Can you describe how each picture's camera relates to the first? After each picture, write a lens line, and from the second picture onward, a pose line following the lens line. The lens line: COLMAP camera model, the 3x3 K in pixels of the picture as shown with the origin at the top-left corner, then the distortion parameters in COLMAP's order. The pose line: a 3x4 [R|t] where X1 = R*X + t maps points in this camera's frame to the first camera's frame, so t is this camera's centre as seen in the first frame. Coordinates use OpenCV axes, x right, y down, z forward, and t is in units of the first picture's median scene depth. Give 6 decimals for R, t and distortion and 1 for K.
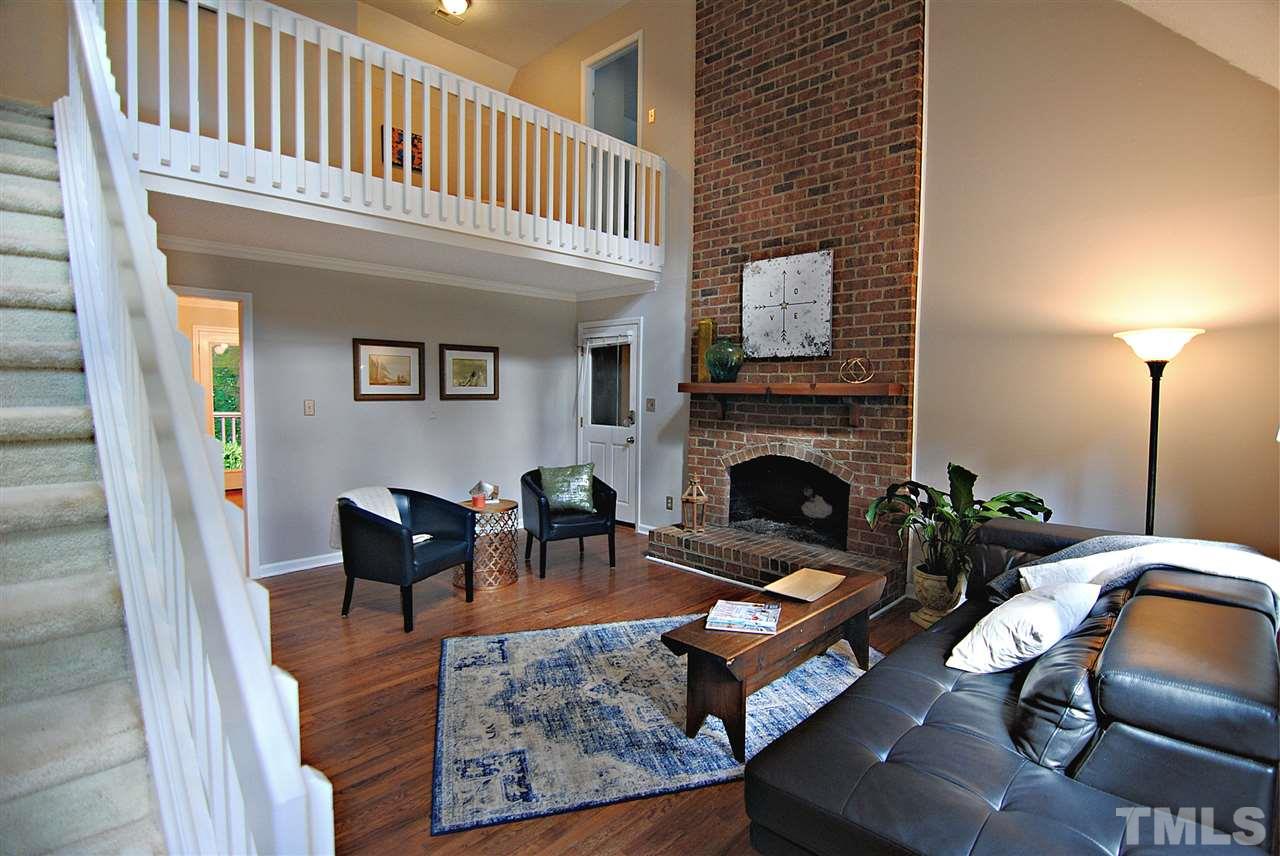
lens RADIAL K [[640.6, 0, 643.9], [0, 640.6, 425.2], [0, 0, 1]] dist [-0.000014, -0.017174]
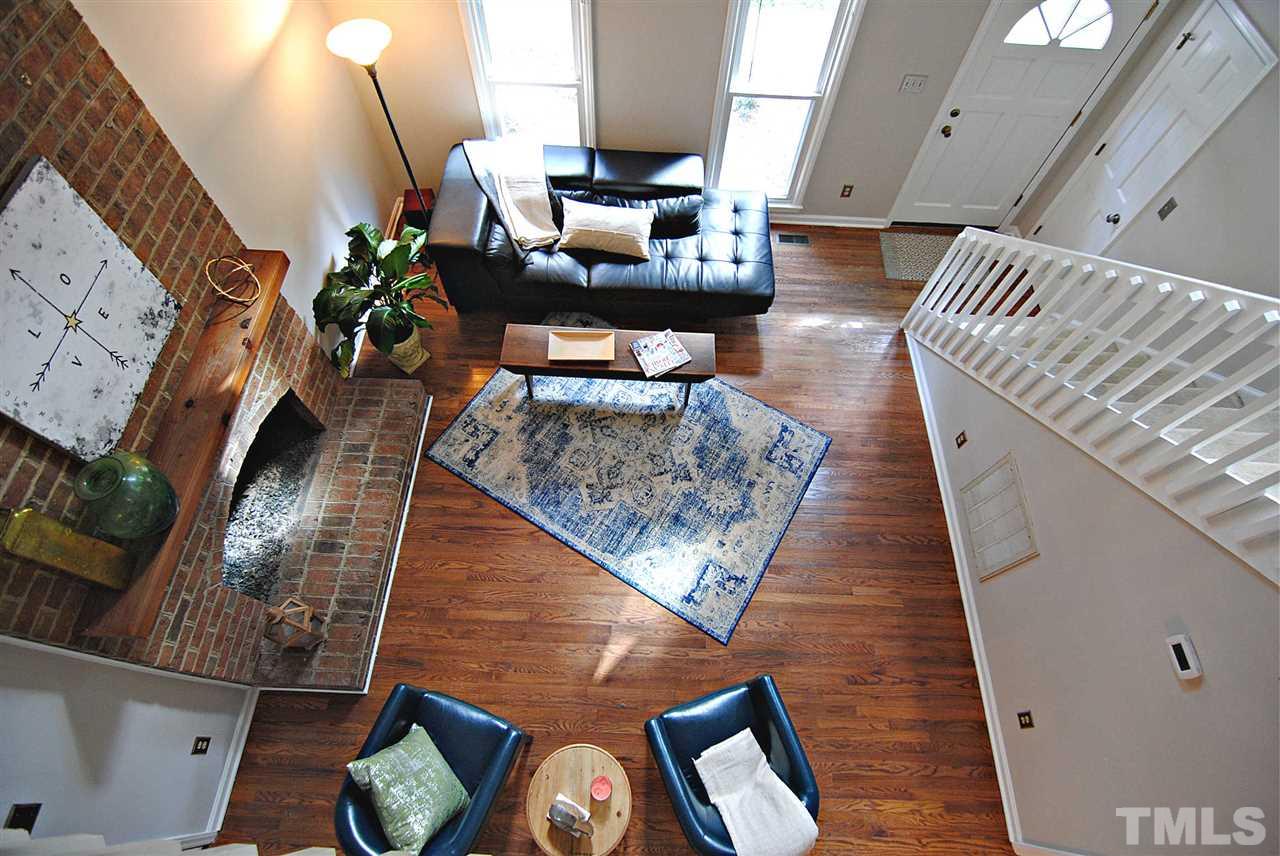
lens RADIAL K [[615.7, 0, 657.2], [0, 615.7, 404.4], [0, 0, 1]] dist [0.020431, -0.015566]
pose [[-0.676444, -0.659758, 0.327327, -0.241366], [-0.013683, 0.455621, 0.890069, -0.570390], [-0.736367, 0.597603, -0.317230, 0.910151]]
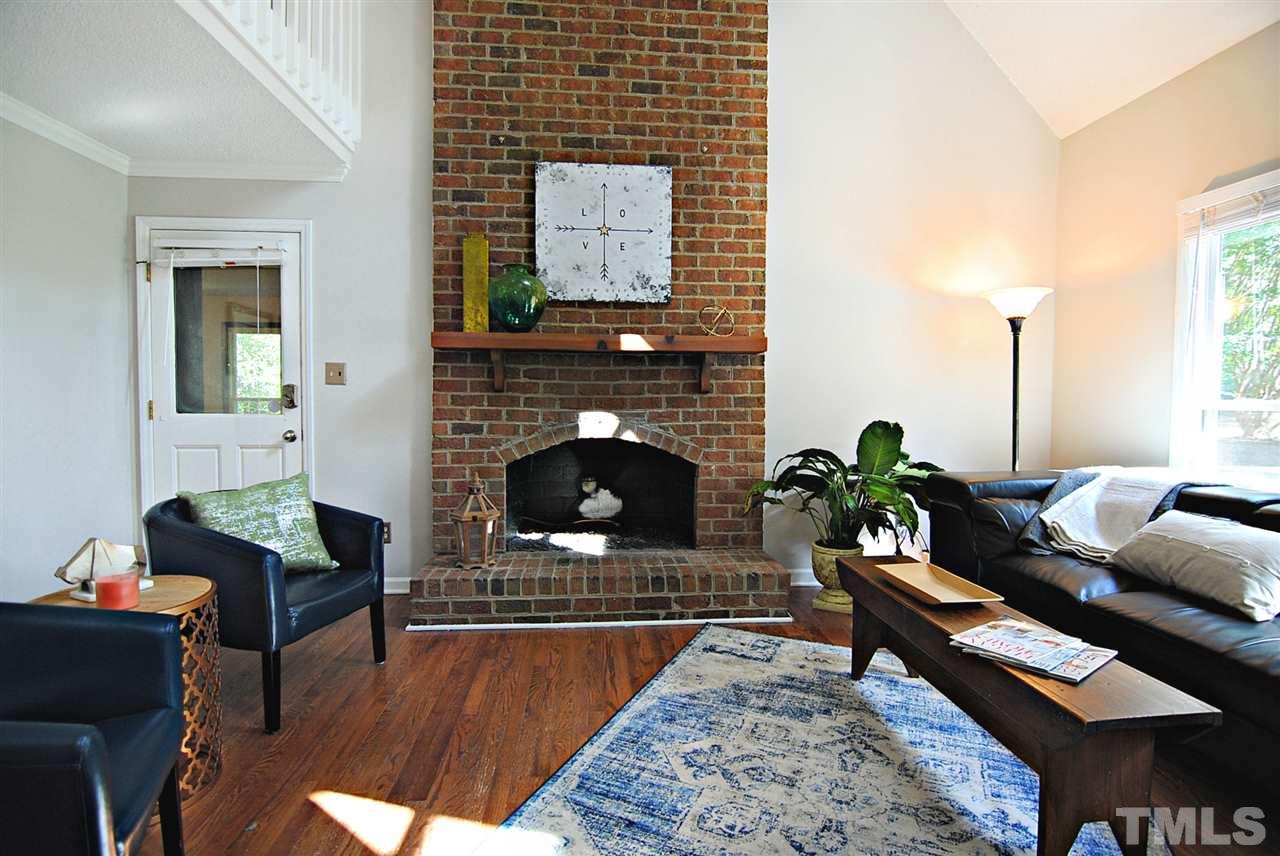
lens RADIAL K [[647.5, 0, 653.0], [0, 647.5, 425.6], [0, 0, 1]] dist [-0.019577, -0.000135]
pose [[0.646302, -0.036607, 0.762203, -0.328874], [0.048082, 0.998817, 0.007200, 0.033904], [-0.761565, 0.031995, 0.647298, 0.508713]]
